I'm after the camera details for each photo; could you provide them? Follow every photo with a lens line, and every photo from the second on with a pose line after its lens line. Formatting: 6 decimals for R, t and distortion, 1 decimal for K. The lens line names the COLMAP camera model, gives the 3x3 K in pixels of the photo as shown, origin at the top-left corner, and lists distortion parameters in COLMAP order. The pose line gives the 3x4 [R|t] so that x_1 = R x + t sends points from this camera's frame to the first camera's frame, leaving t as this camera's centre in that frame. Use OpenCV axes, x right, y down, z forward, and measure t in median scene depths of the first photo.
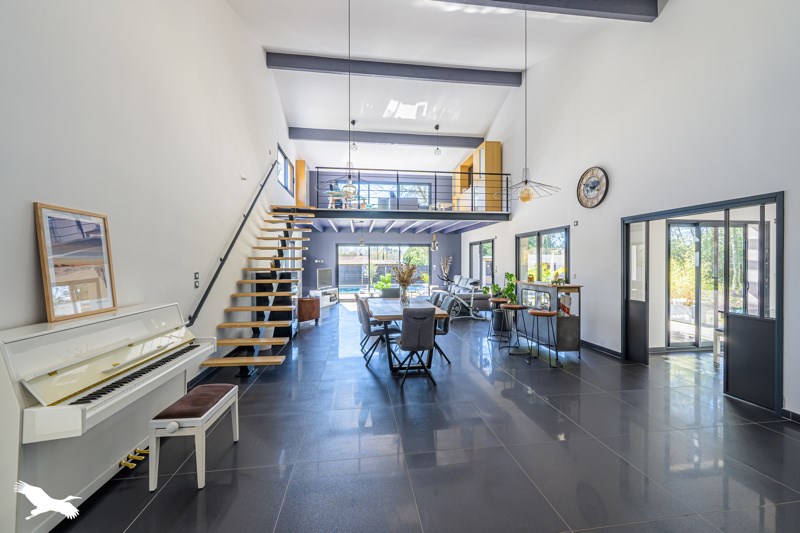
lens RADIAL K [[321.9, 0, 404.0], [0, 321.9, 264.9], [0, 0, 1]] dist [0.000230, 0.000195]
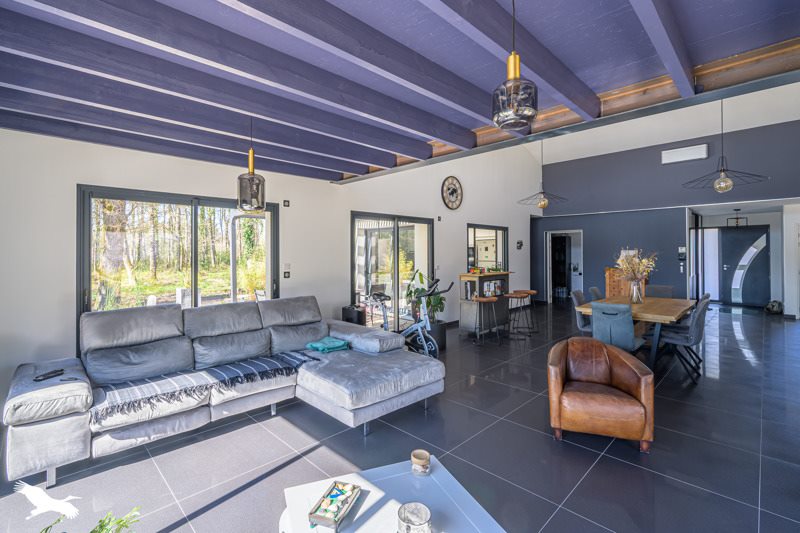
lens RADIAL K [[368.6, 0, 400.2], [0, 368.6, 253.0], [0, 0, 1]] dist [0.018080, -0.000374]
pose [[-0.598547, 0.006529, 0.801061, -0.418144], [0.012534, 0.999921, 0.001215, -0.017142], [-0.800990, 0.010767, -0.598581, 2.022975]]
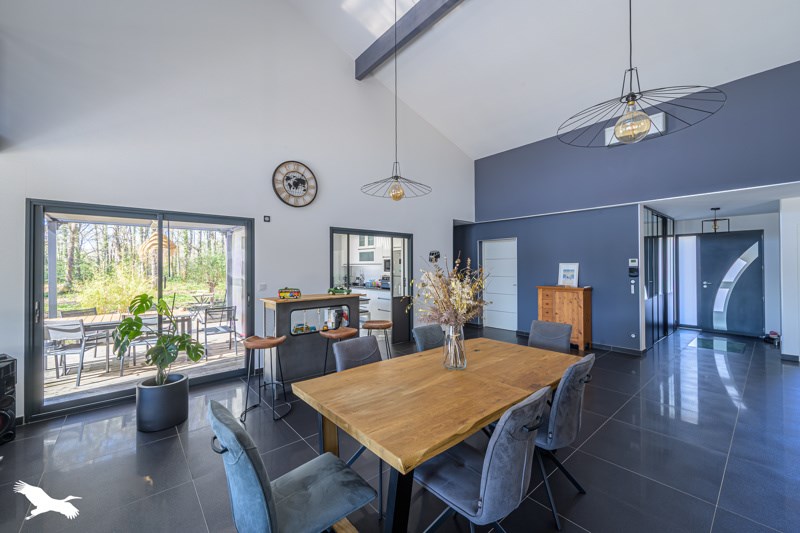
lens RADIAL K [[321.9, 0, 404.0], [0, 321.9, 264.9], [0, 0, 1]] dist [0.000230, 0.000195]
pose [[-0.537436, 0.010495, 0.843239, -0.323691], [0.013233, 0.999904, -0.004011, -0.010870], [-0.843201, 0.009003, -0.537523, 1.245284]]
